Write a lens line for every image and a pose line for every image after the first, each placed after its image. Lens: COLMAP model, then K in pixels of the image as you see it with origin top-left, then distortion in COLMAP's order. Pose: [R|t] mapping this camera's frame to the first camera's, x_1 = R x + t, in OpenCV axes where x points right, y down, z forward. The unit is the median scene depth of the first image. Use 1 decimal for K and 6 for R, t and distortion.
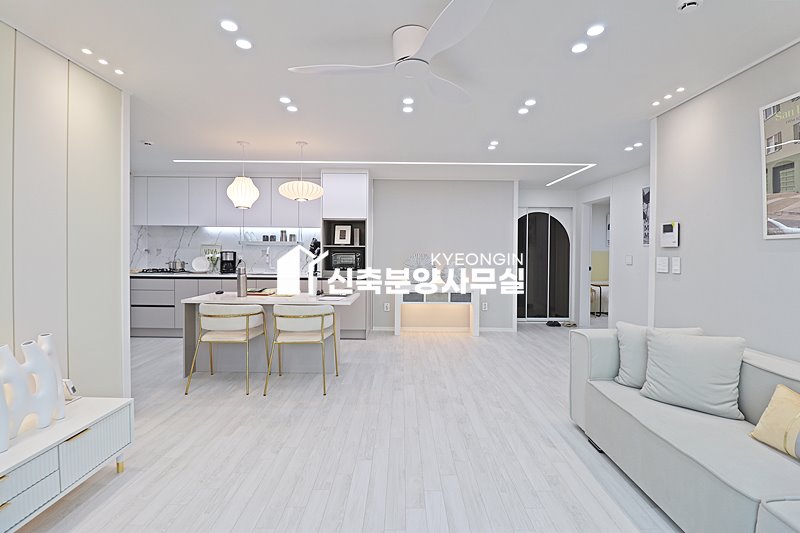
lens RADIAL K [[367.5, 0, 403.0], [0, 367.5, 259.5], [0, 0, 1]] dist [-0.001180, -0.014130]
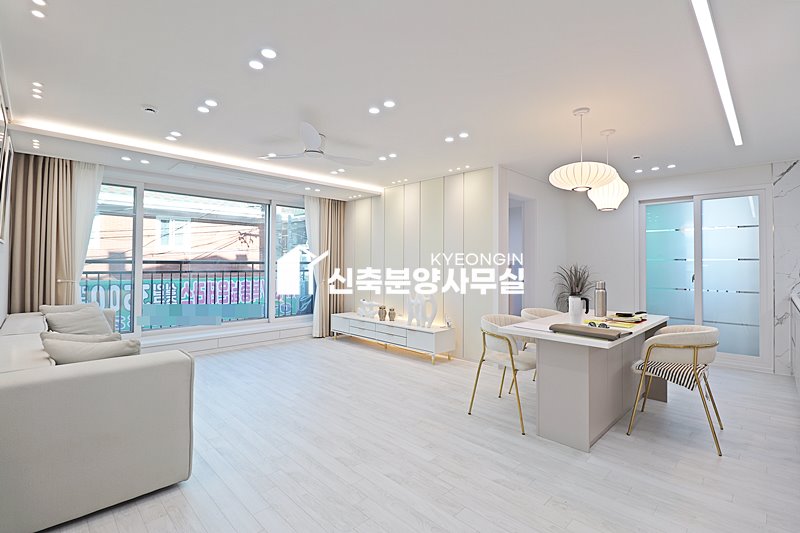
lens RADIAL K [[369.5, 0, 401.5], [0, 369.5, 258.8], [0, 0, 1]] dist [-0.000023, -0.014809]
pose [[-0.709236, -0.022549, -0.704611, 0.472279], [-0.031631, 0.999500, -0.000147, -0.016080], [0.704261, 0.022184, -0.709594, 1.251604]]
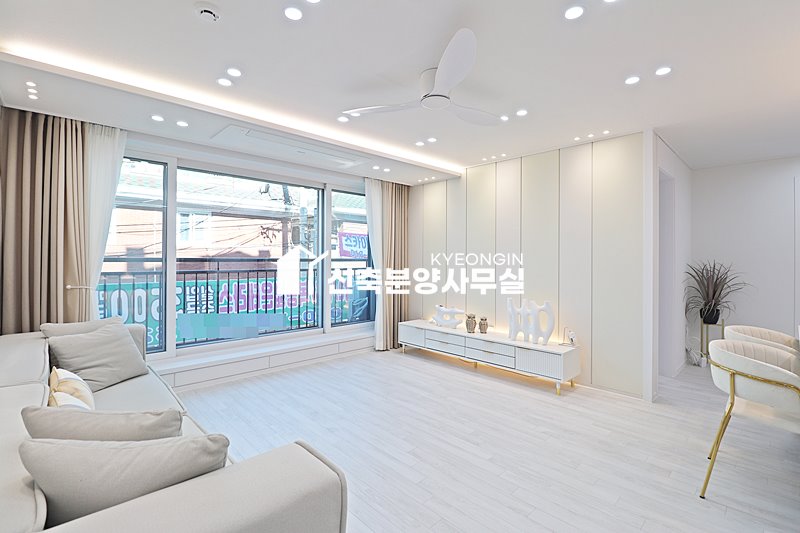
lens RADIAL K [[367.5, 0, 403.0], [0, 367.5, 259.5], [0, 0, 1]] dist [-0.001180, -0.014130]
pose [[-0.724105, -0.010649, -0.689608, 0.449771], [-0.029155, 0.999460, 0.015179, -0.012278], [0.689073, 0.031097, -0.724024, 0.879417]]
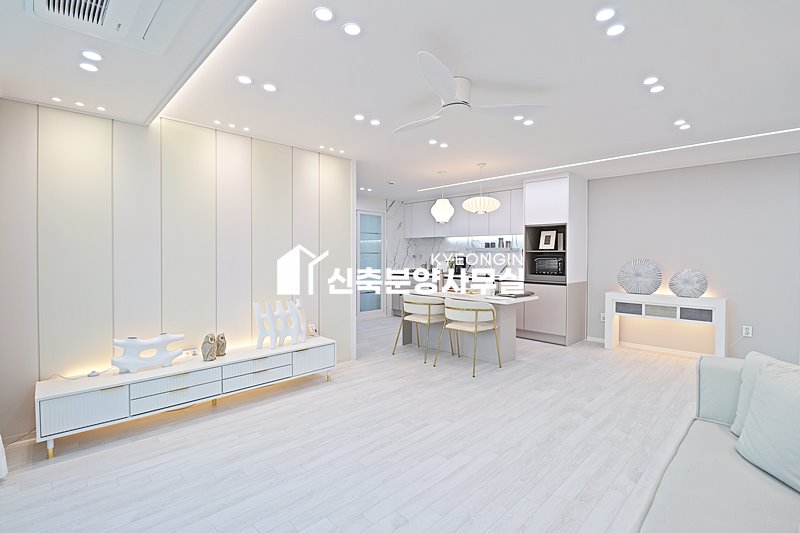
lens RADIAL K [[369.5, 0, 401.5], [0, 369.5, 258.8], [0, 0, 1]] dist [-0.000023, -0.014809]
pose [[0.694430, 0.001865, -0.719558, 0.393976], [-0.014430, 0.999832, -0.011336, 0.003342], [0.719416, 0.018255, 0.694340, -0.003288]]
